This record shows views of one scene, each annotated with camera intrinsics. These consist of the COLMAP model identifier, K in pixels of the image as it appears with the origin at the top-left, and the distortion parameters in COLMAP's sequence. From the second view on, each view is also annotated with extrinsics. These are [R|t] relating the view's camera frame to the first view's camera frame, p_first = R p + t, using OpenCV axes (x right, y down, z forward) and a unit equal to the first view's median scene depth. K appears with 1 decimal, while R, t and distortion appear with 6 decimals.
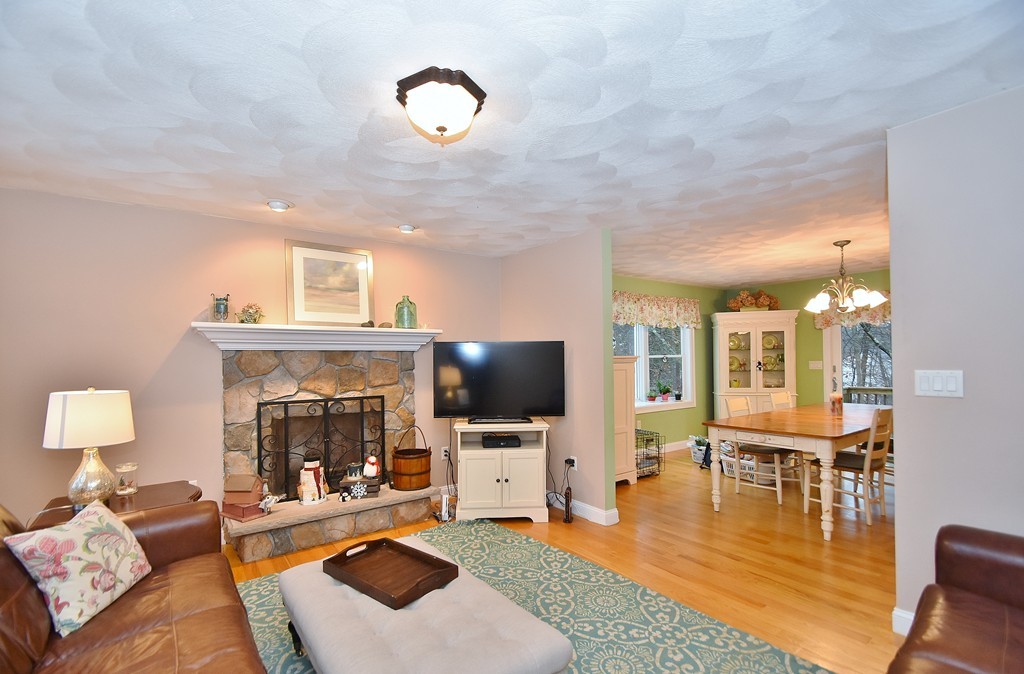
lens RADIAL K [[448.4, 0, 509.3], [0, 448.4, 359.0], [0, 0, 1]] dist [0.002405, 0.000157]
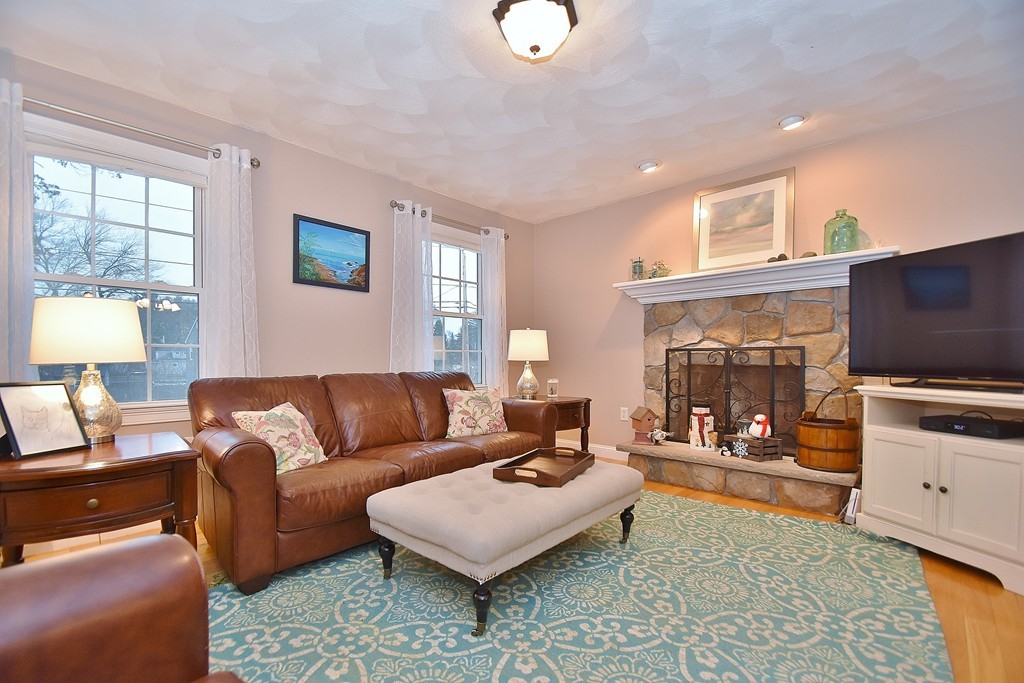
lens RADIAL K [[457.0, 0, 504.2], [0, 457.0, 363.6], [0, 0, 1]] dist [-0.002049, -0.000578]
pose [[0.186926, 0.021729, -0.982134, 0.453230], [0.010945, 0.999647, 0.024199, 0.095808], [0.982313, -0.015273, 0.186622, 0.366514]]
